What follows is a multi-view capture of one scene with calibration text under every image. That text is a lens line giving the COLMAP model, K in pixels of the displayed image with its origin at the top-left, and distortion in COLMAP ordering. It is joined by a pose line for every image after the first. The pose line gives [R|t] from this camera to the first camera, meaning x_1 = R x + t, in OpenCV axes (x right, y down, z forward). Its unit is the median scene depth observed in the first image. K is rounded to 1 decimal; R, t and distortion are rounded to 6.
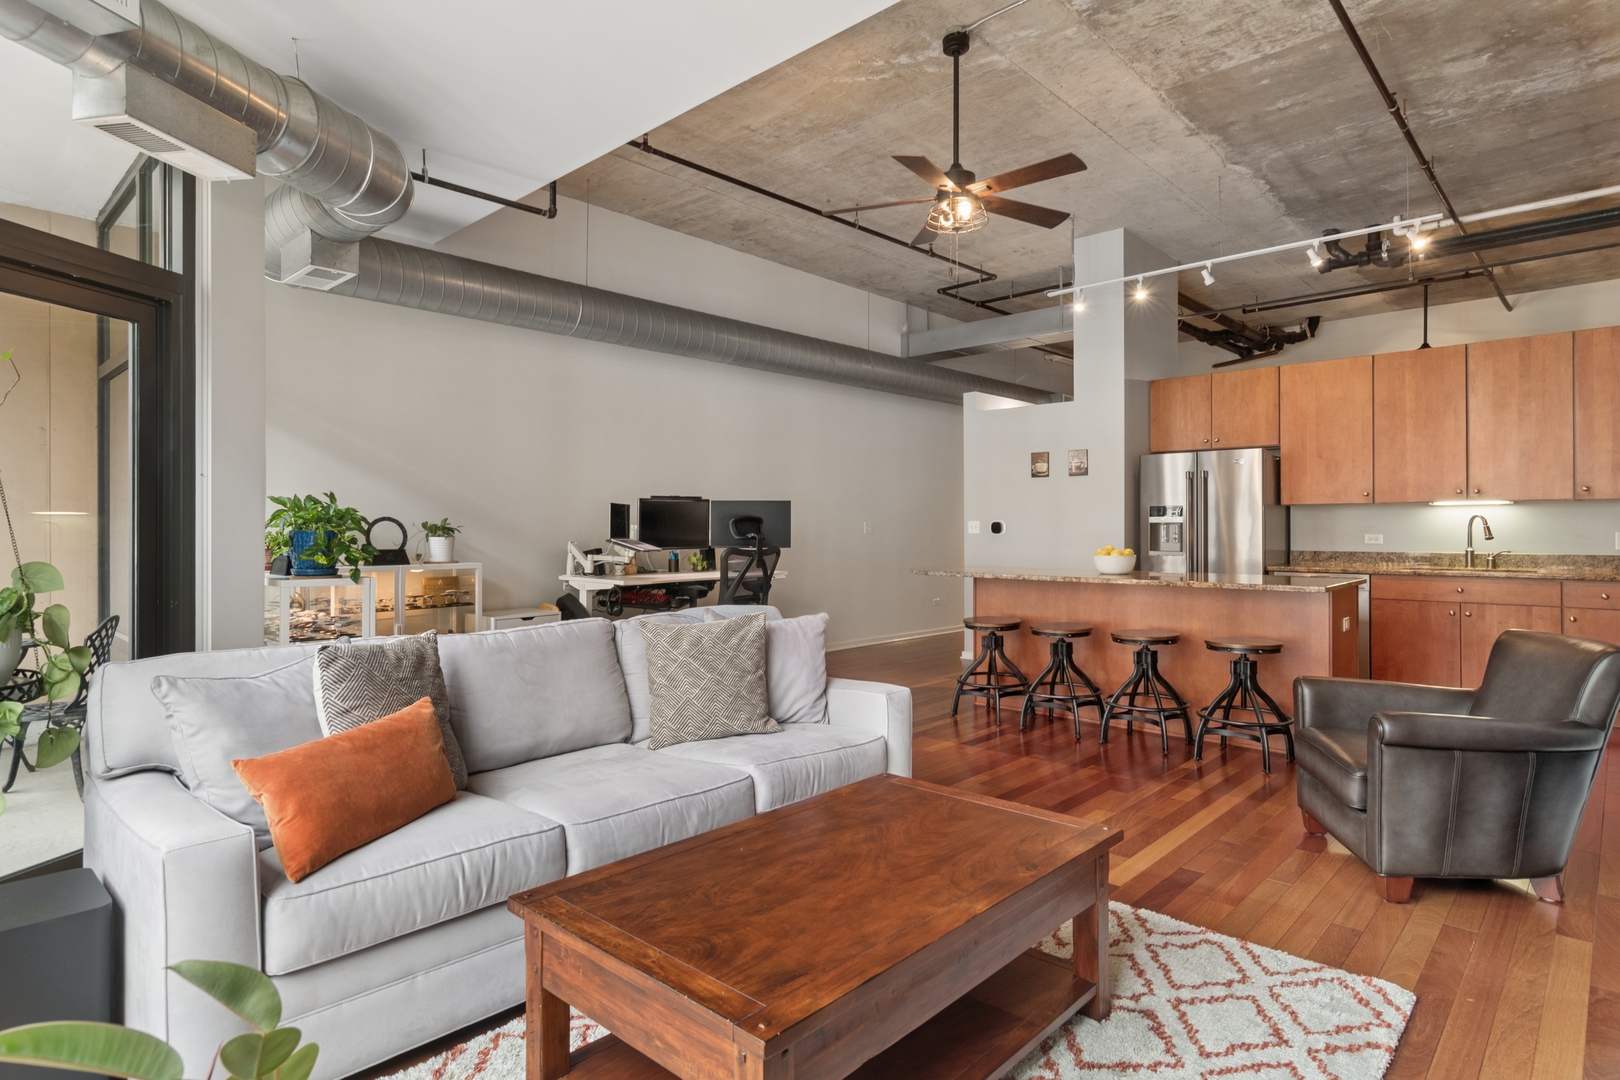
lens RADIAL K [[868.1, 0, 812.9], [0, 868.1, 536.0], [0, 0, 1]] dist [-0.001657, -0.000332]
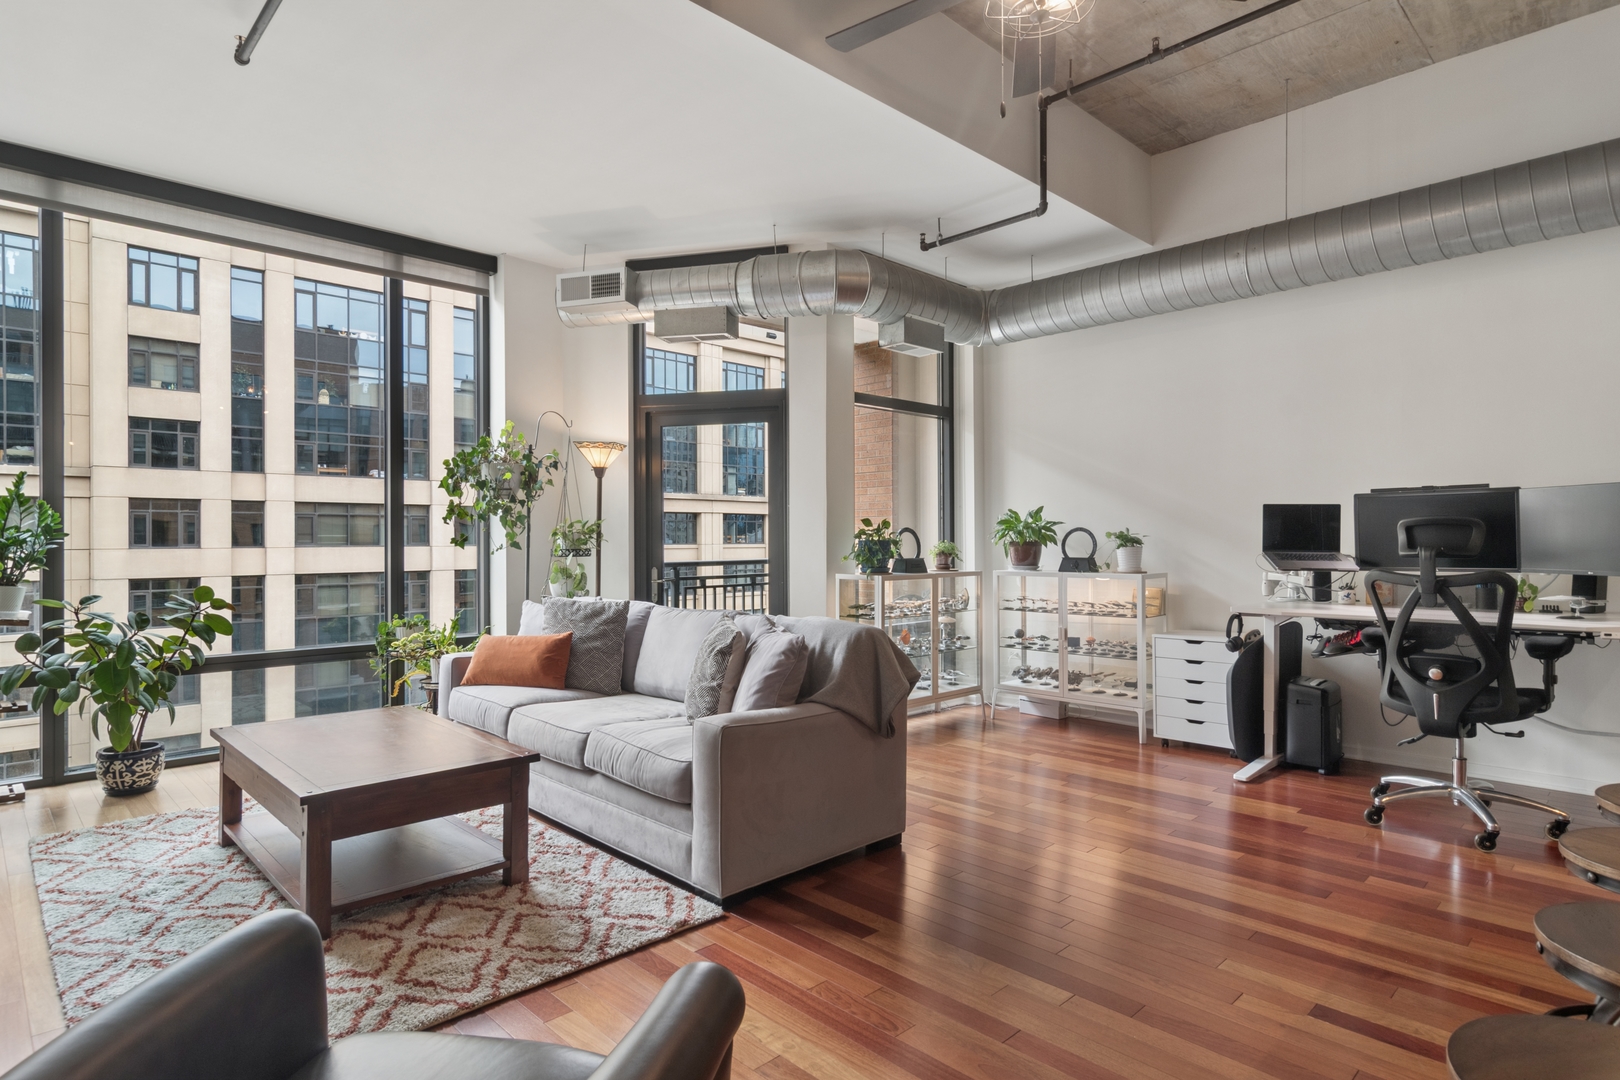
lens RADIAL K [[868.1, 0, 812.9], [0, 868.1, 536.0], [0, 0, 1]] dist [-0.001657, -0.000332]
pose [[-0.045677, -0.002463, -0.998953, 0.610724], [-0.005072, 0.999985, -0.002234, -0.007126], [0.998943, 0.004964, -0.045689, 0.707003]]
